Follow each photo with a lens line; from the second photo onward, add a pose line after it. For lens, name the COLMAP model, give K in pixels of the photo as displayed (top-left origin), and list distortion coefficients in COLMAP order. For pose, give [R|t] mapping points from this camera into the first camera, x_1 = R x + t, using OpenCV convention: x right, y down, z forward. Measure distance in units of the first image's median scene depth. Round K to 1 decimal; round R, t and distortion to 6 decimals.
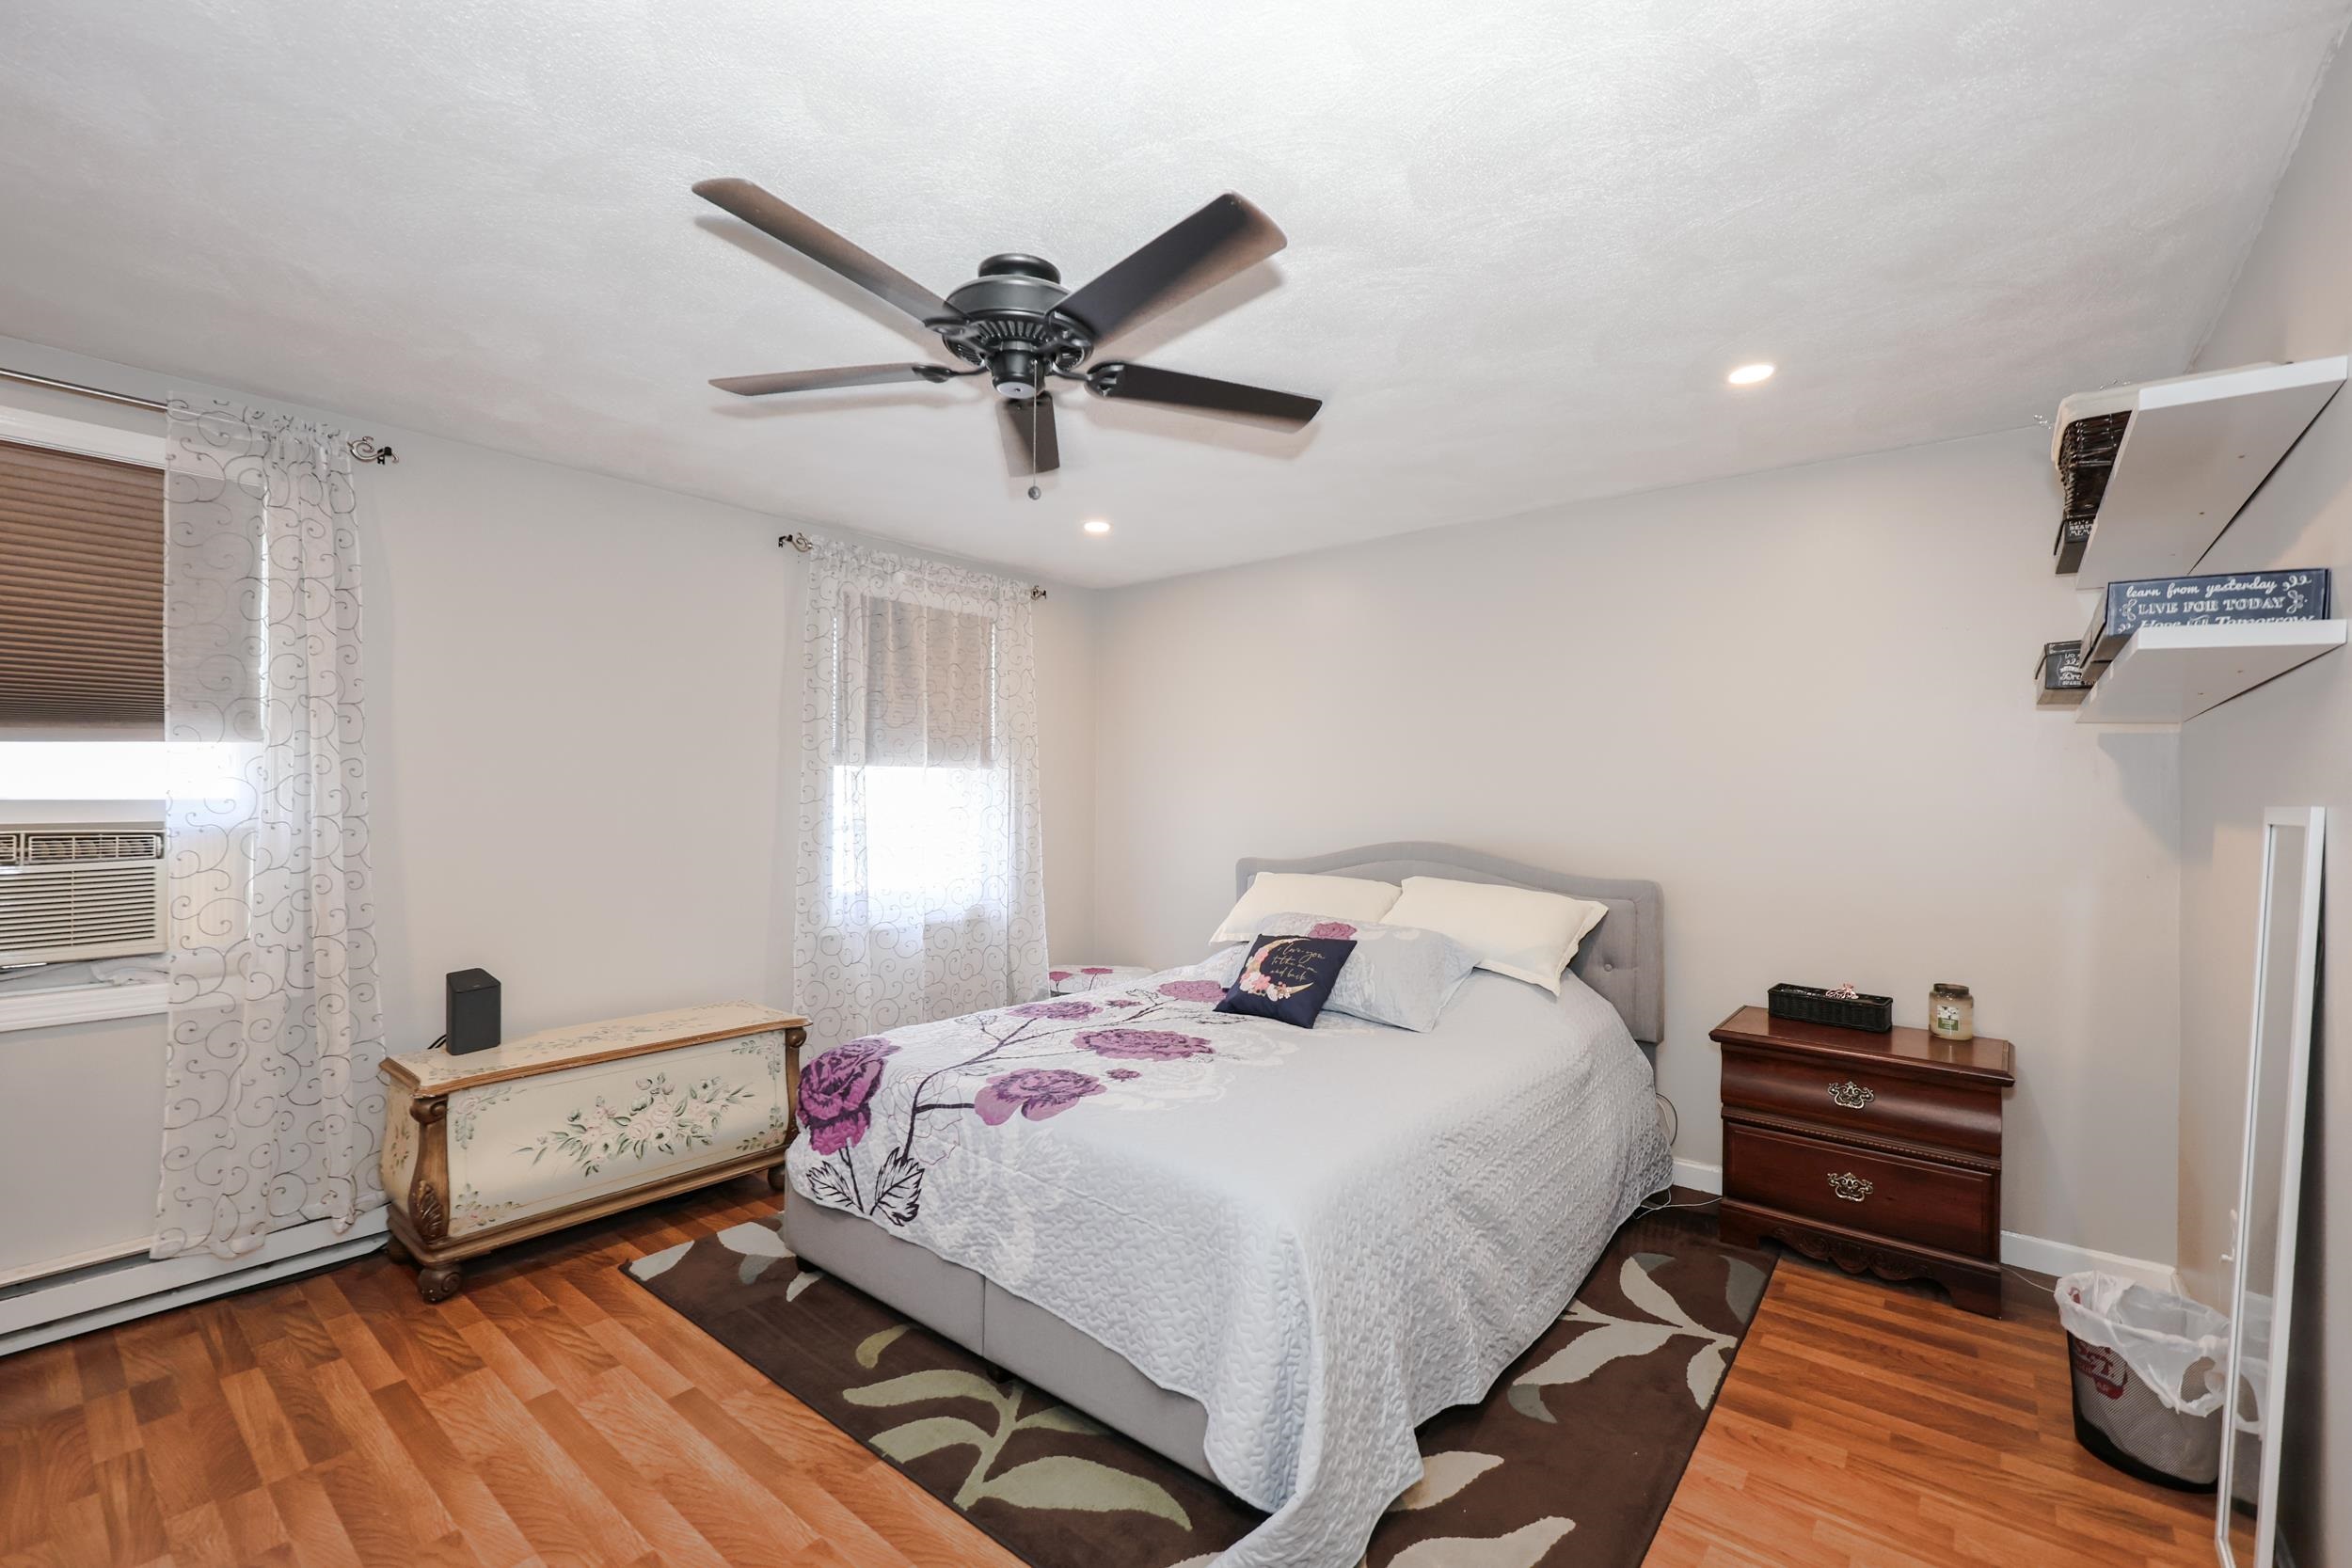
lens RADIAL K [[978.9, 0, 1176.0], [0, 978.9, 784.0], [0, 0, 1]] dist [0.001592, 0.000001]
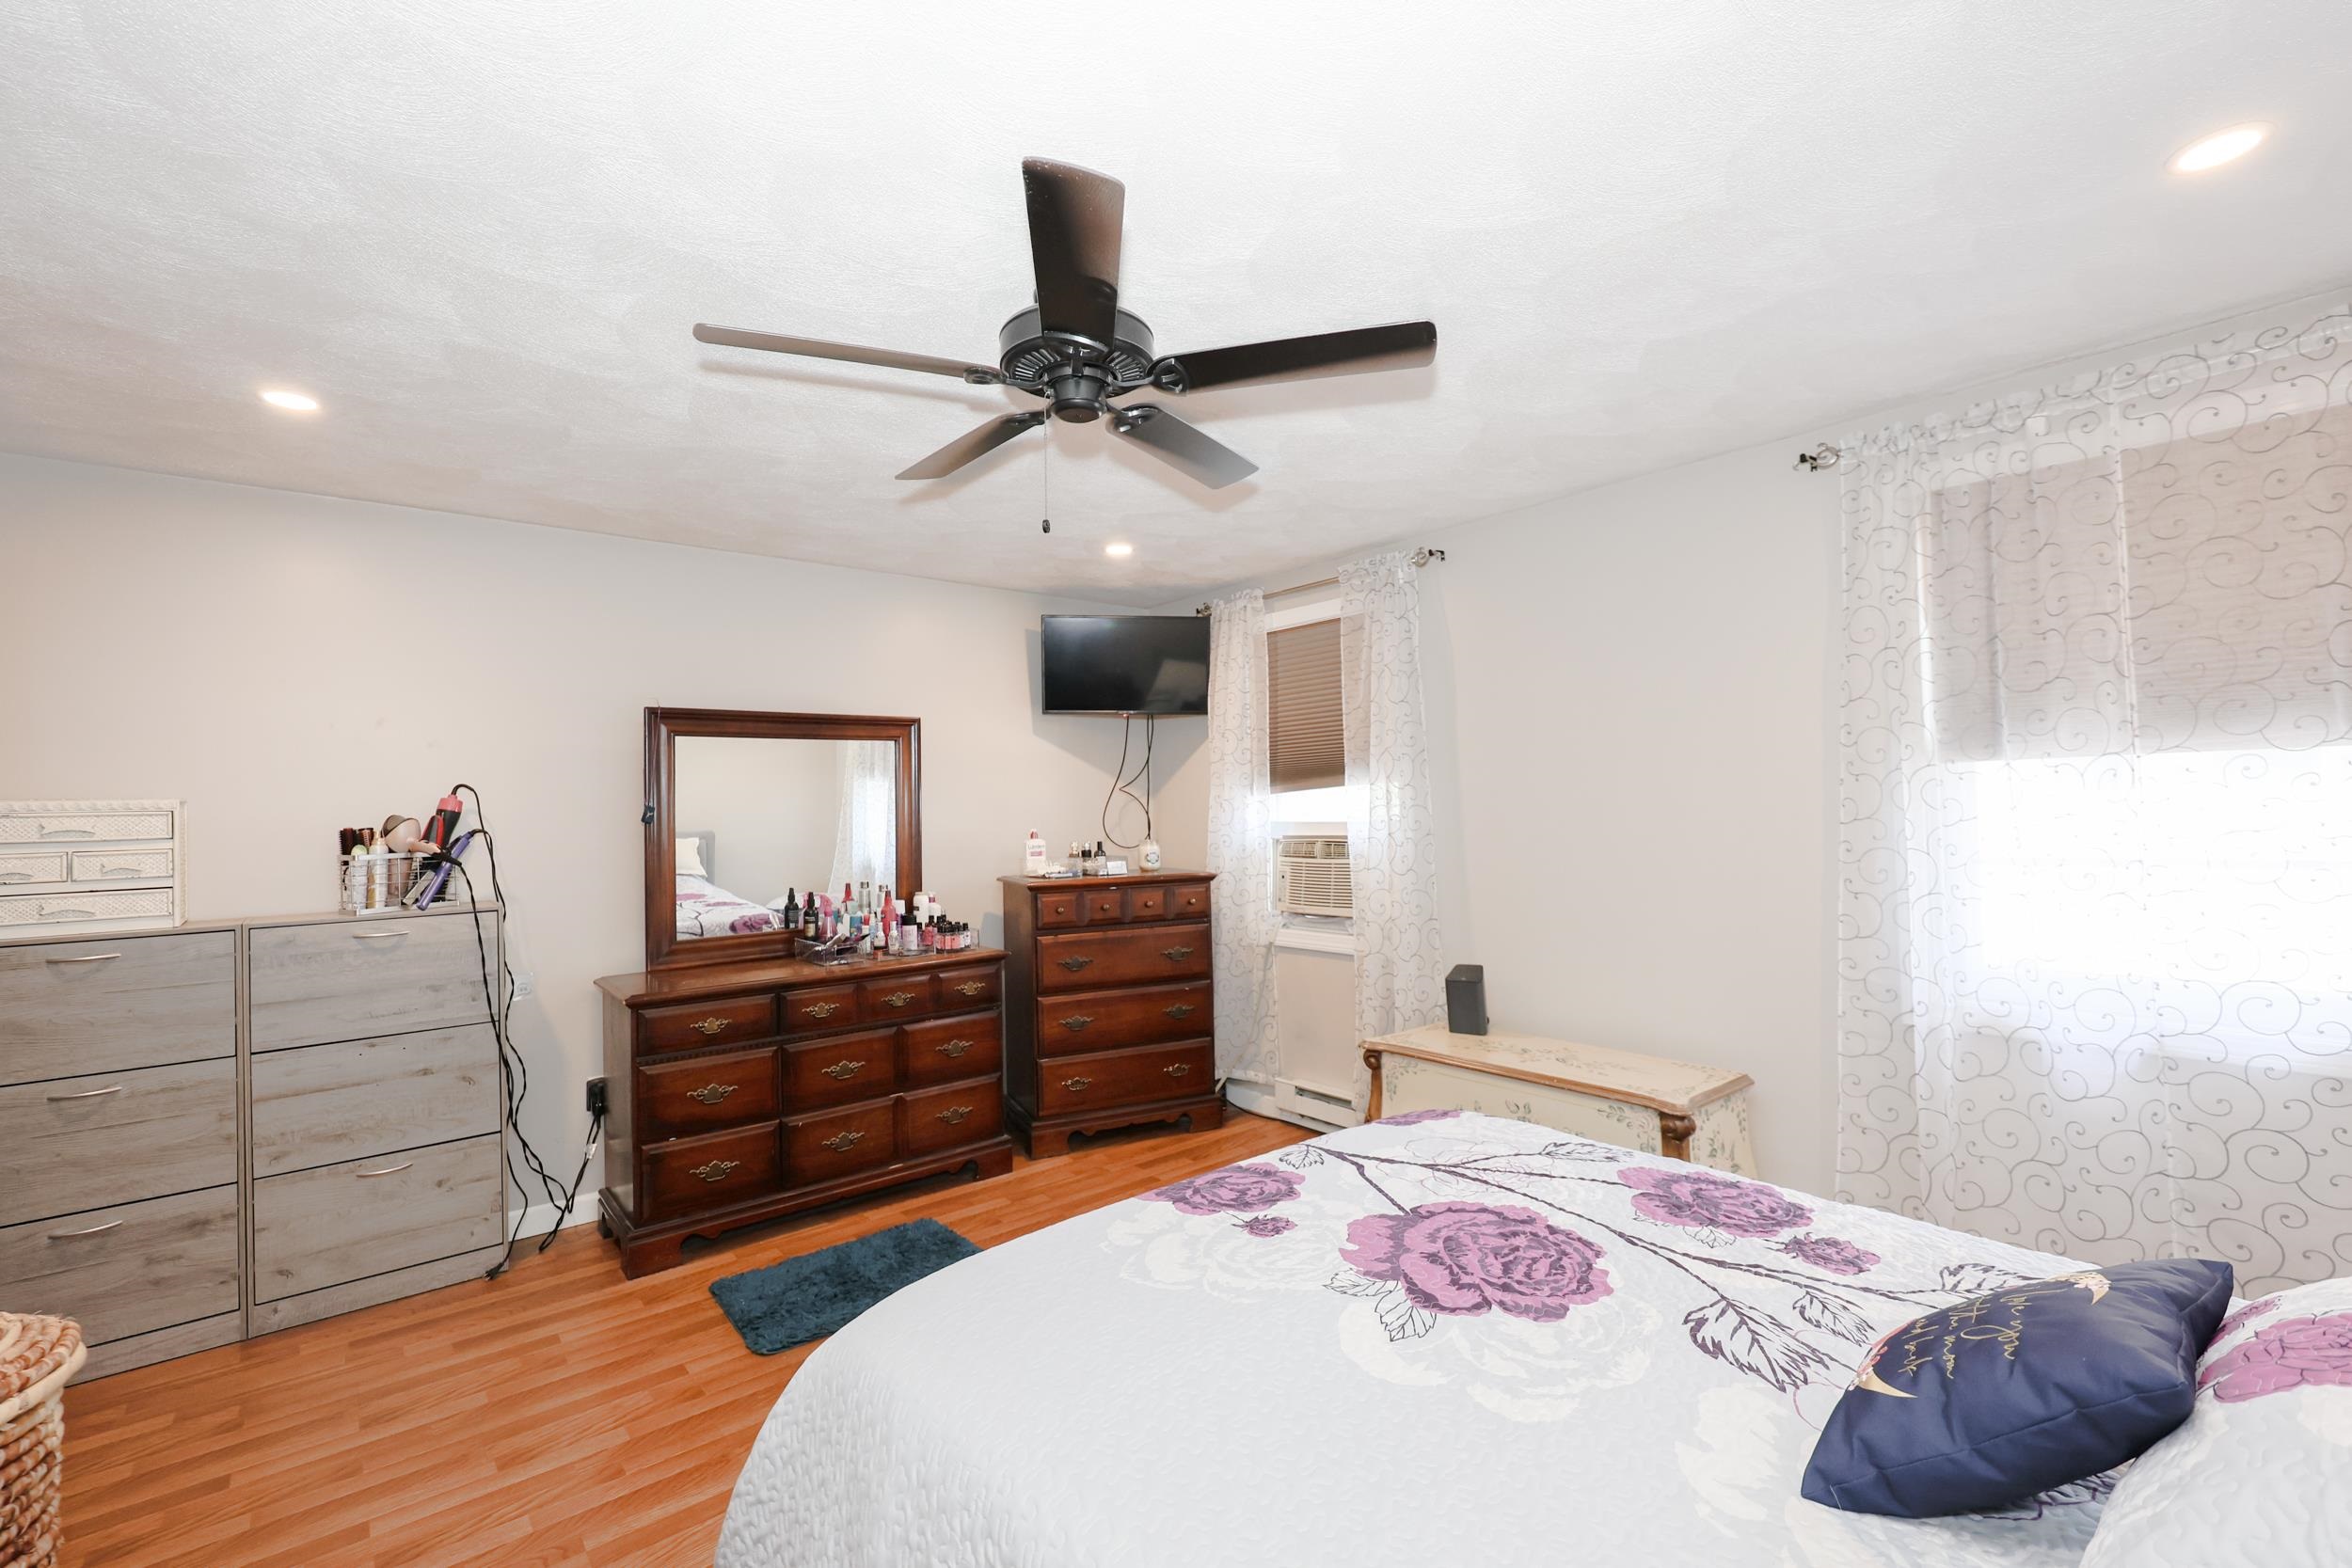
lens RADIAL K [[1035.4, 0, 1198.9], [0, 1035.4, 768.2], [0, 0, 1]] dist [0.003302, 0.000290]
pose [[-0.177991, -0.042639, -0.983108, 0.655672], [0.031209, 0.998314, -0.048948, 0.004097], [0.983537, -0.039394, -0.176361, 1.030789]]
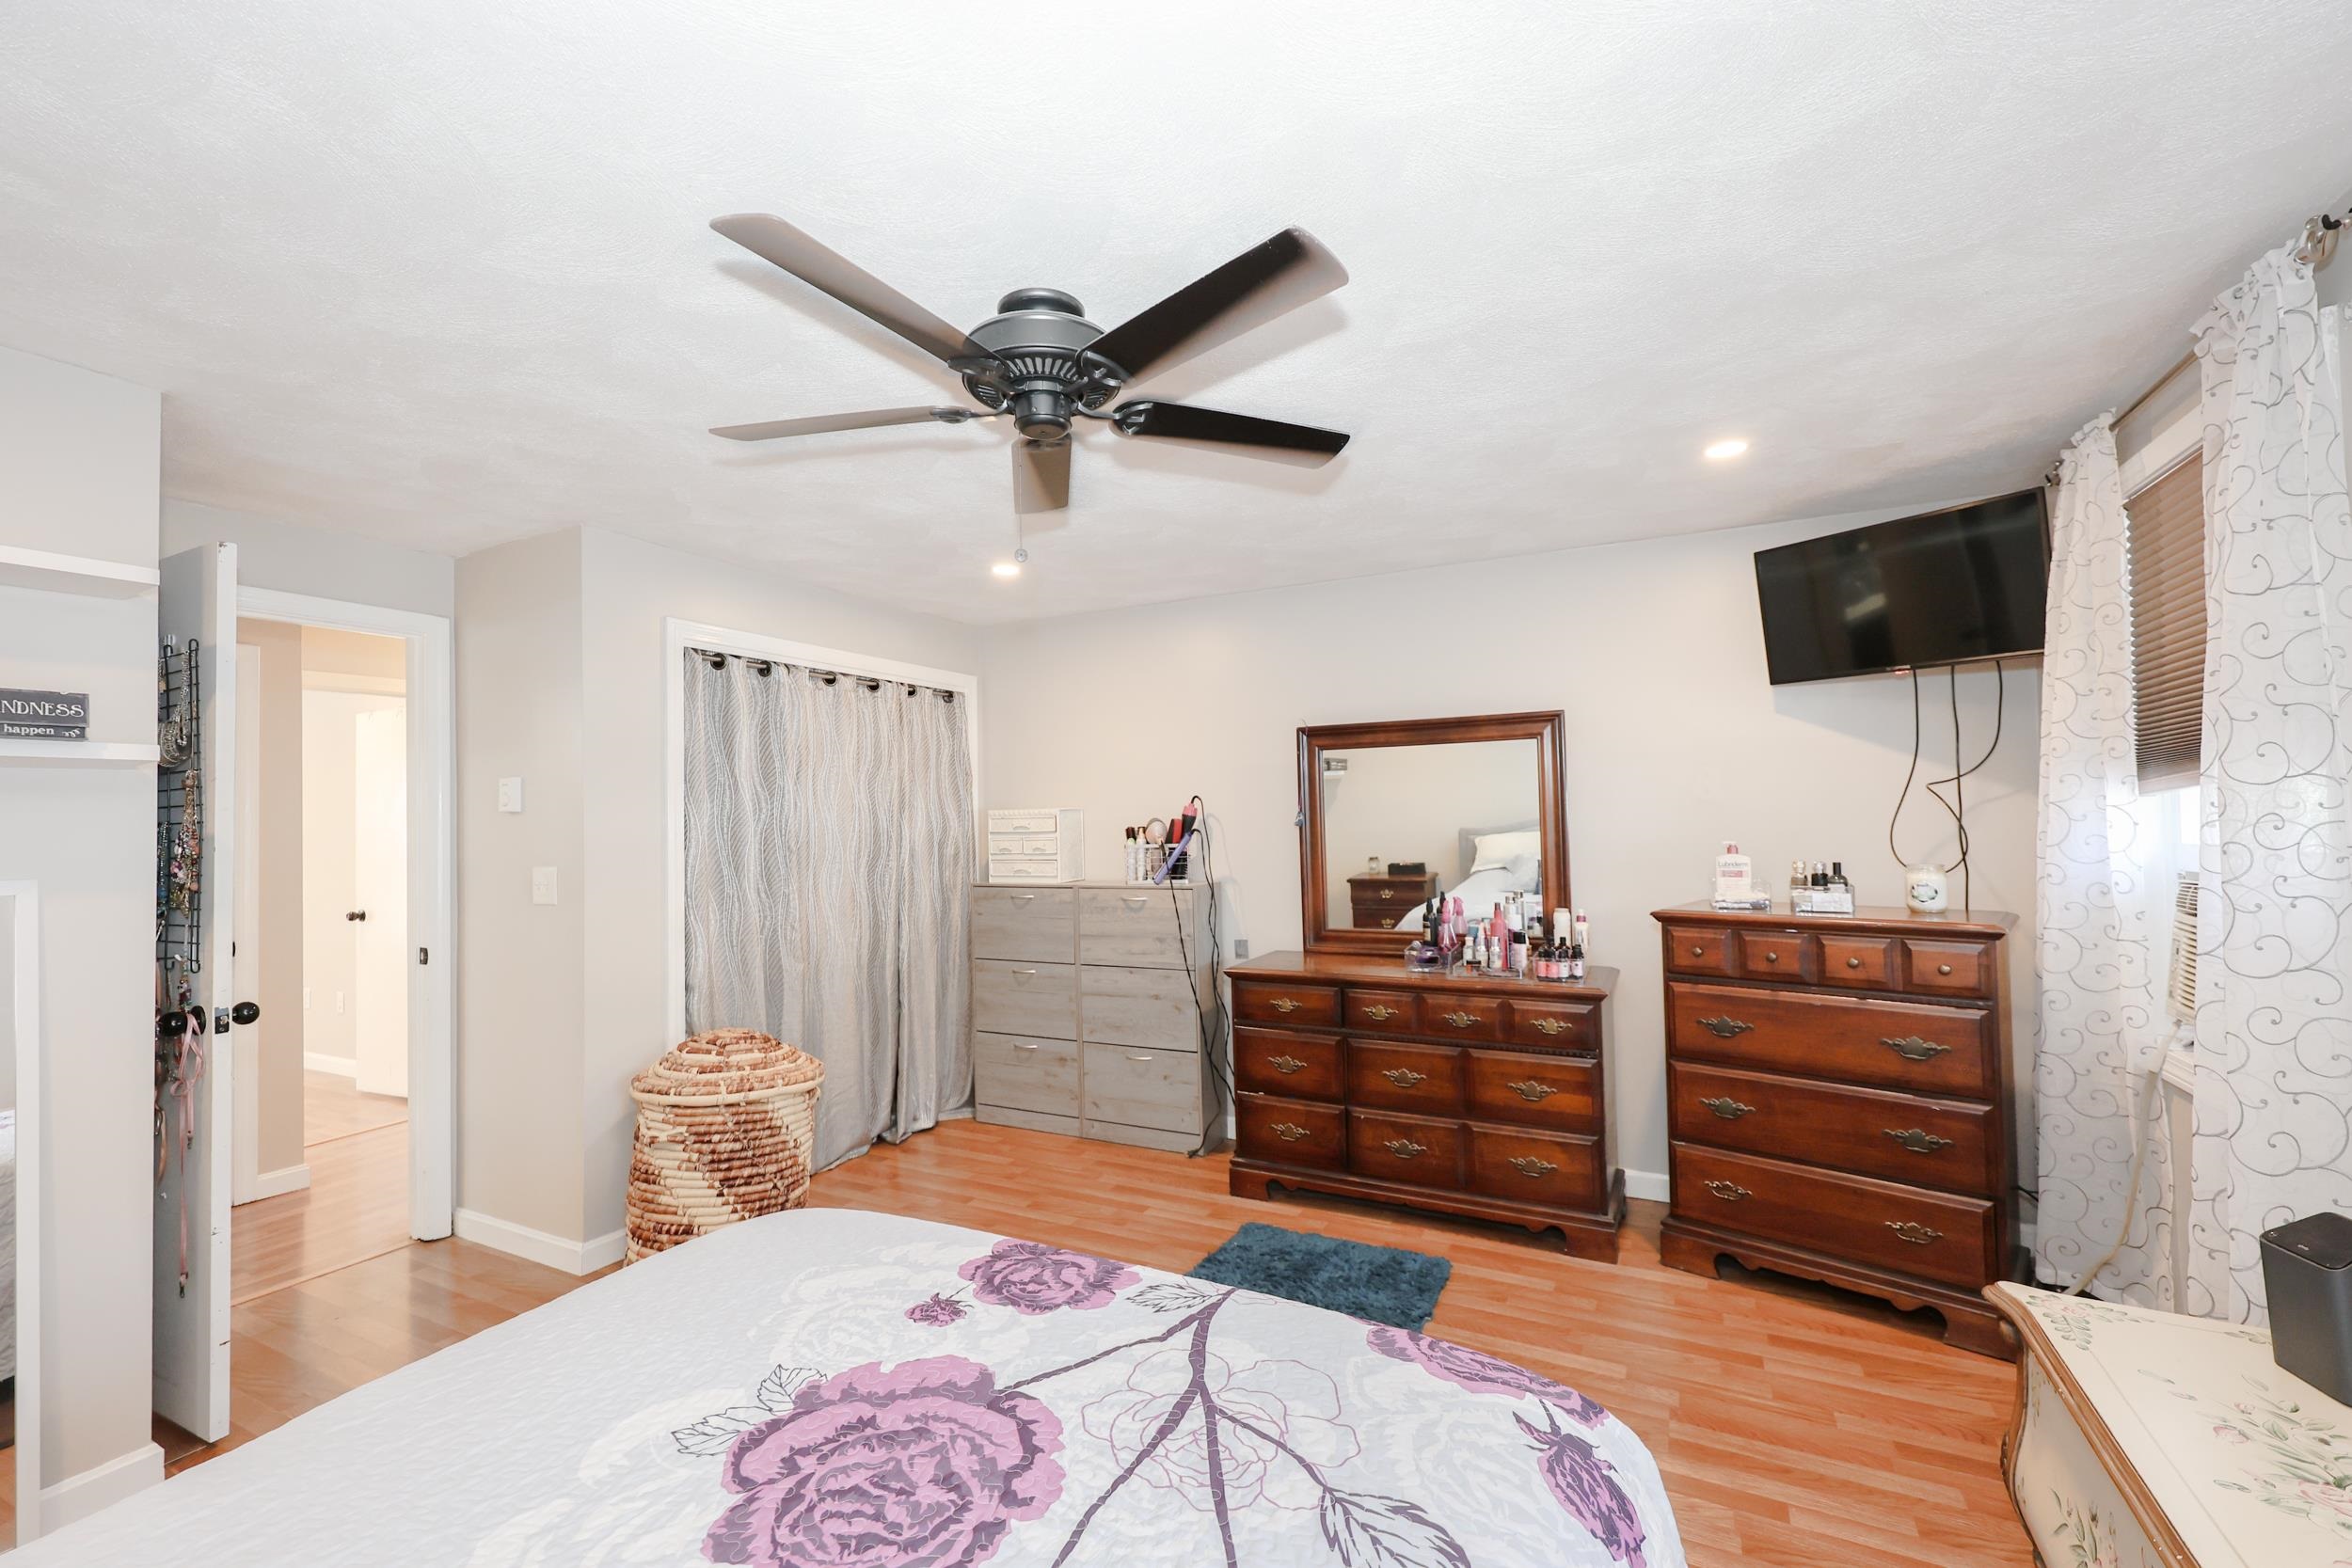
lens RADIAL K [[1001.1, 0, 1162.3], [0, 1001.1, 785.3], [0, 0, 1]] dist [0.008658, 0.000063]
pose [[-0.982072, 0.001996, -0.188495, -0.070809], [0.010736, 0.998913, -0.045361, -0.008298], [0.188200, -0.046571, -0.981026, 1.574263]]
